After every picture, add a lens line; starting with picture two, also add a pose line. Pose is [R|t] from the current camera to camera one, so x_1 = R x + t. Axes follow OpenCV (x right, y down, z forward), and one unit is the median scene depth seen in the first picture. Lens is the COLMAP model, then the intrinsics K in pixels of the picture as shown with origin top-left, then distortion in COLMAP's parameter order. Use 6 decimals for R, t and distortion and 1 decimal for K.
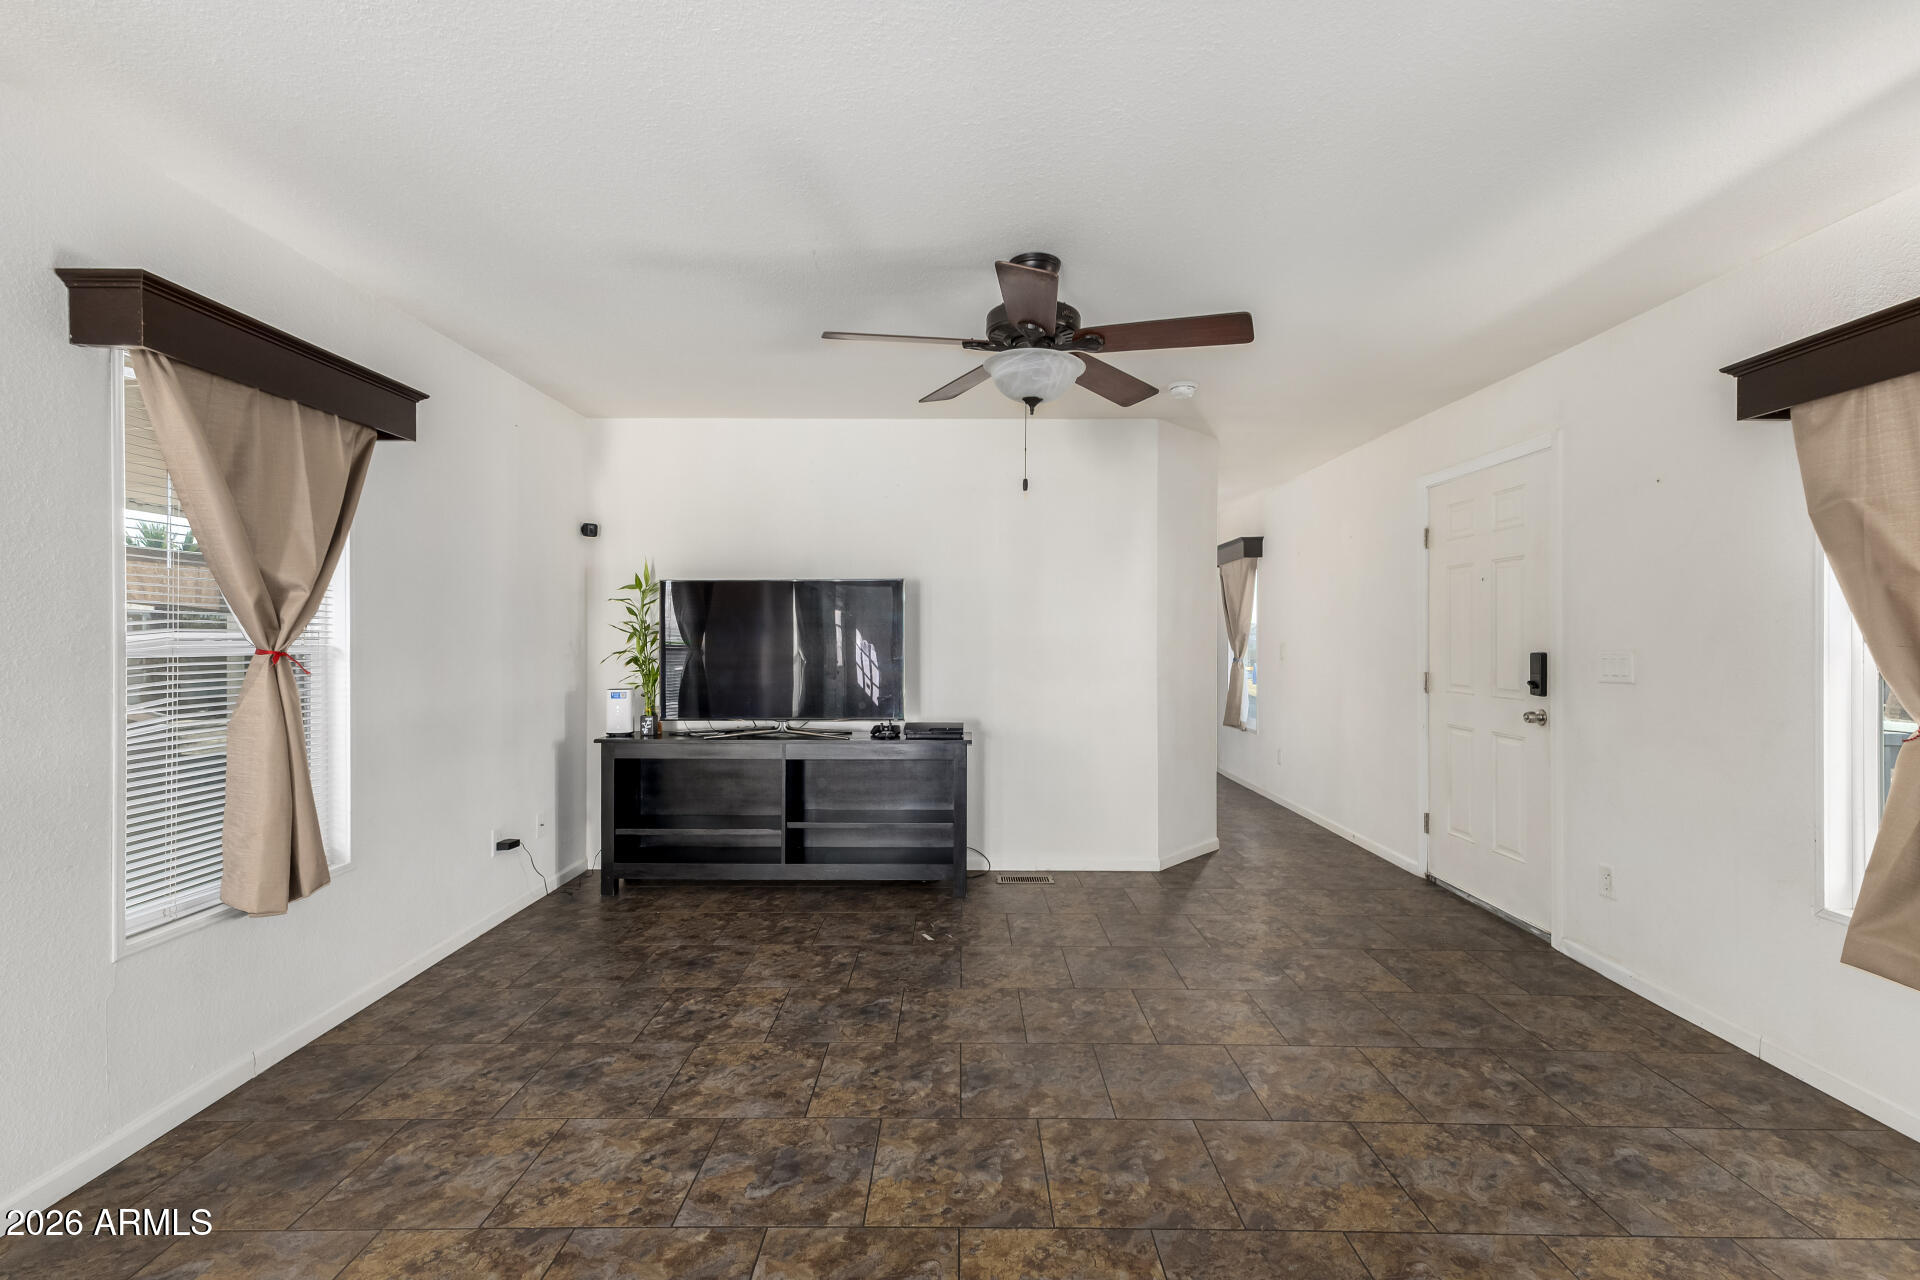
lens RADIAL K [[844.4, 0, 951.8], [0, 844.4, 640.8], [0, 0, 1]] dist [0.008745, -0.001183]
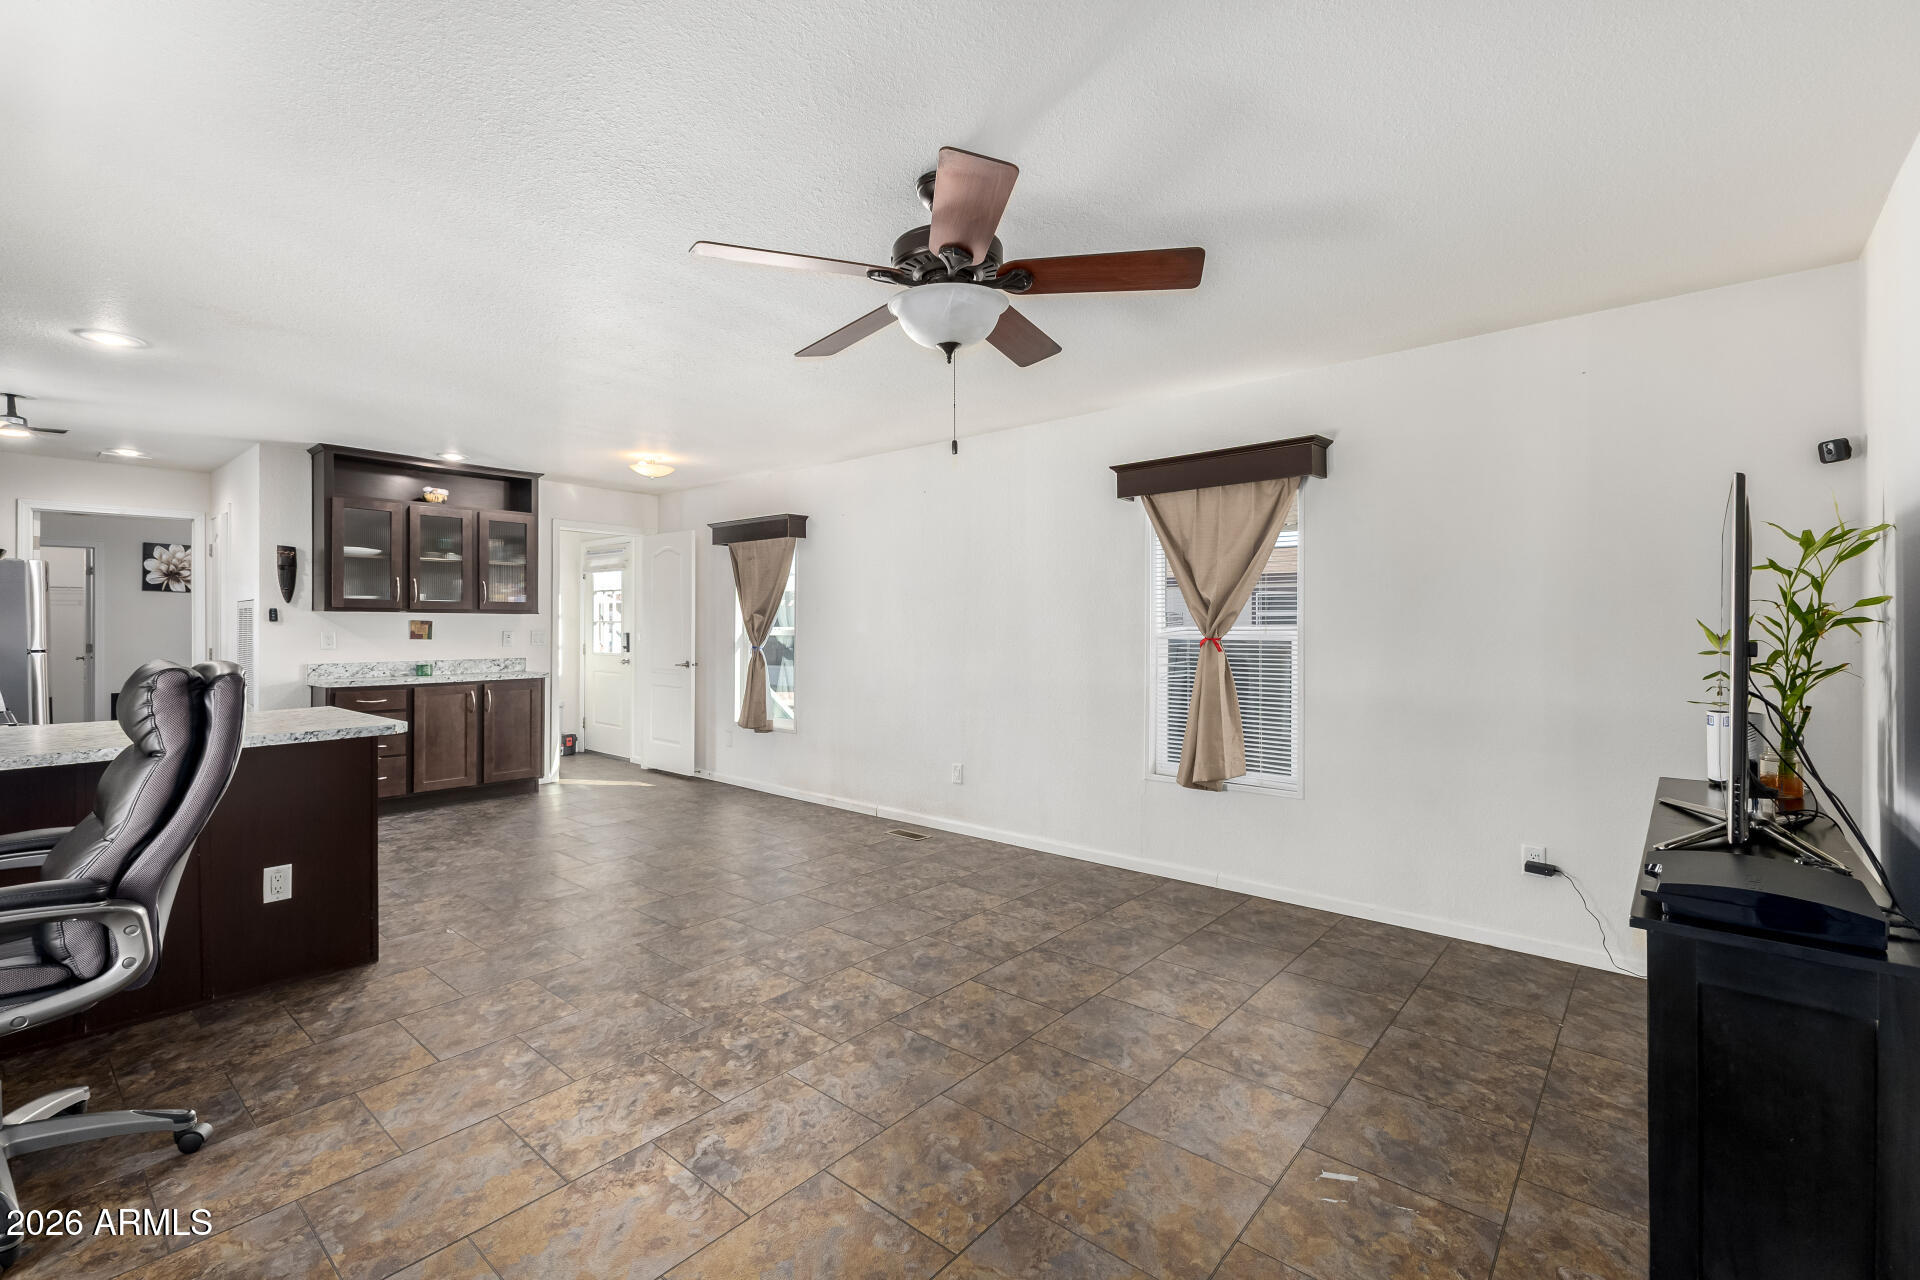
lens RADIAL K [[844.4, 0, 960.4], [0, 844.4, 628.2], [0, 0, 1]] dist [0.008745, -0.001183]
pose [[-0.646634, -0.004194, -0.762789, 0.727254], [-0.006971, 0.999976, 0.000411, -0.000980], [0.762768, 0.005583, -0.646648, 1.550545]]
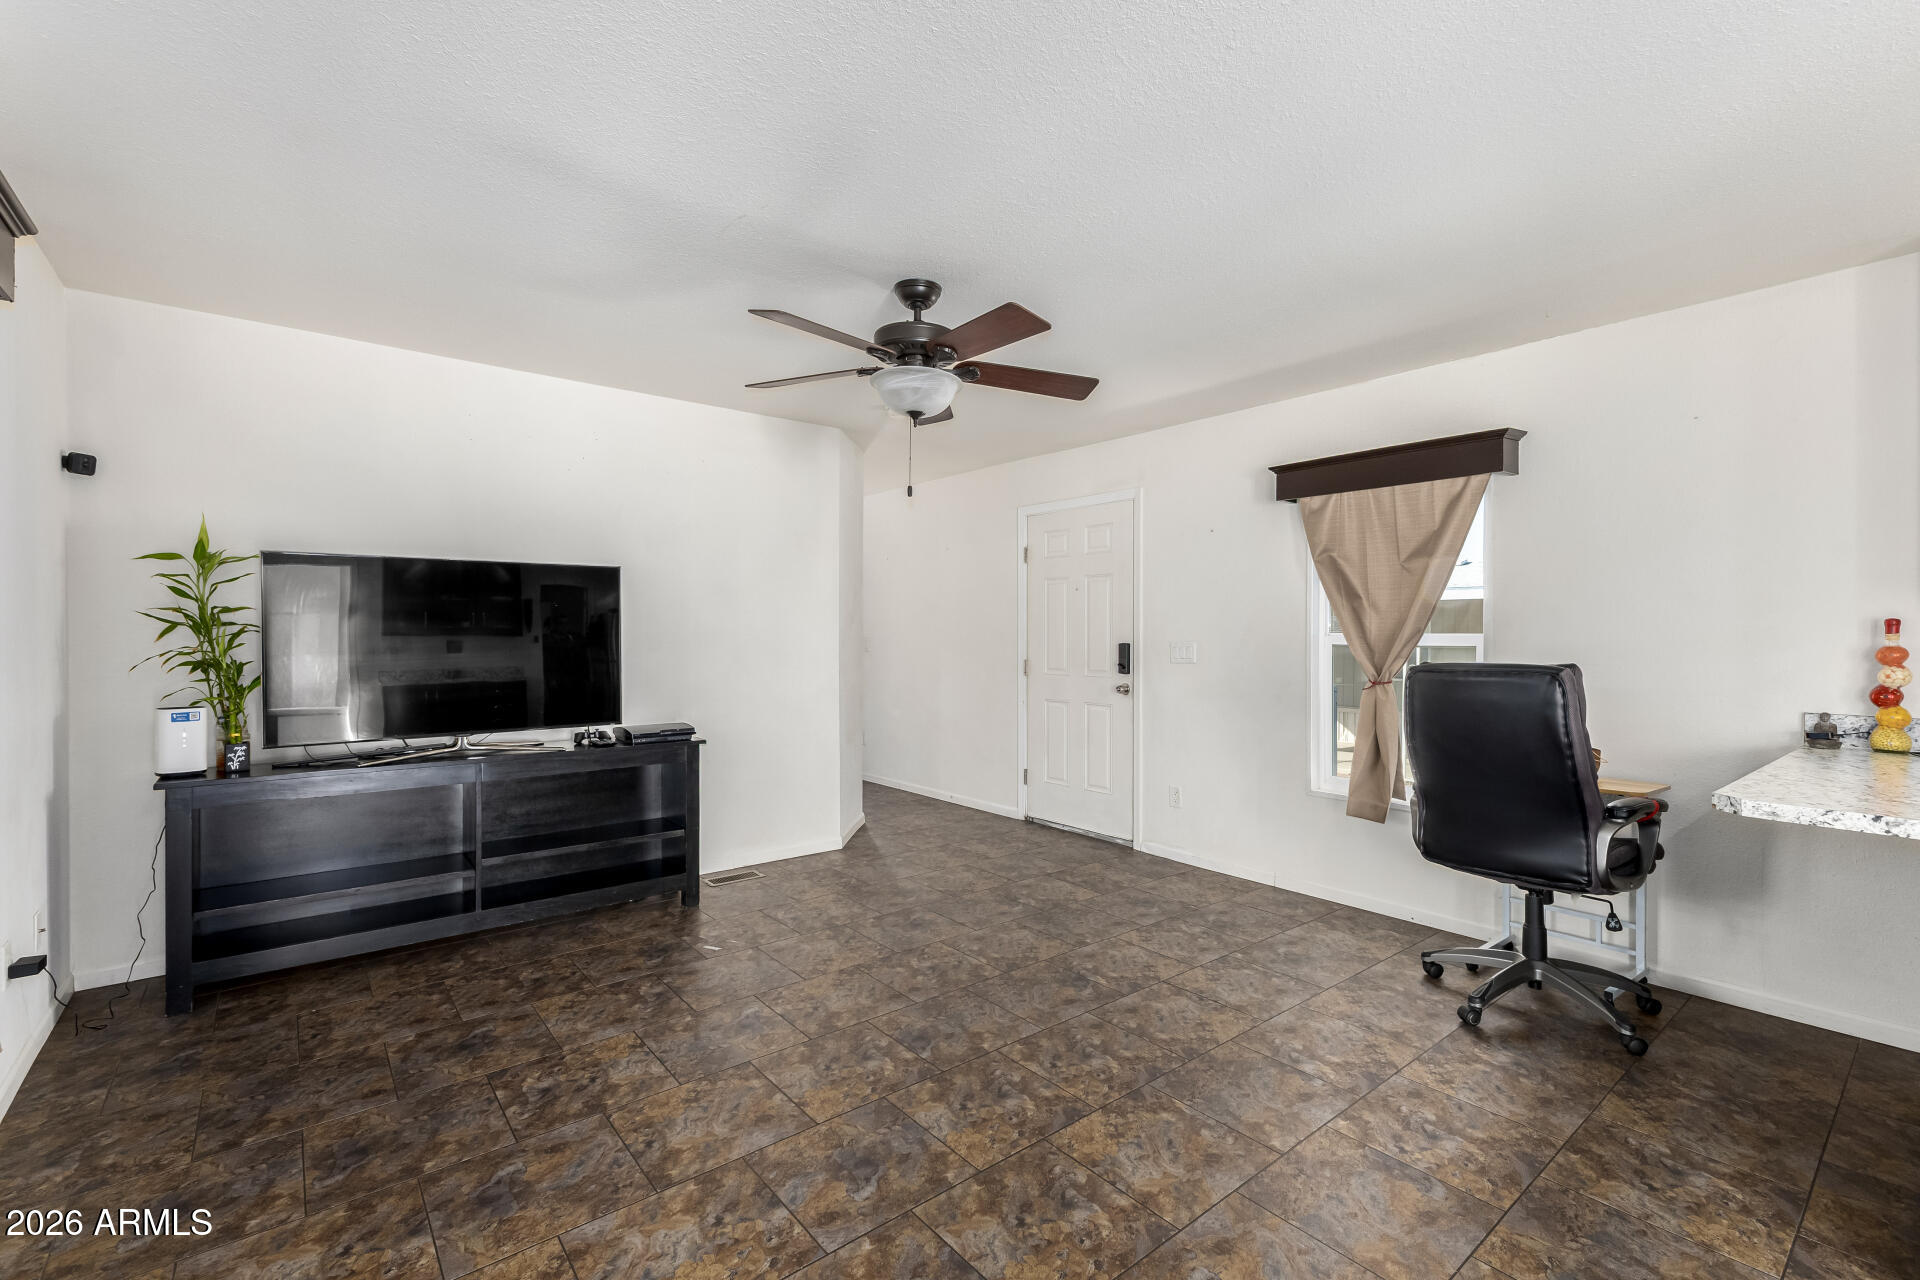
lens RADIAL K [[844.4, 0, 966.6], [0, 844.4, 642.5], [0, 0, 1]] dist [0.008745, -0.001183]
pose [[0.768136, -0.006895, 0.640250, -0.551472], [0.001771, 0.999961, 0.008644, 0.000203], [-0.640285, -0.005506, 0.768118, 0.120498]]
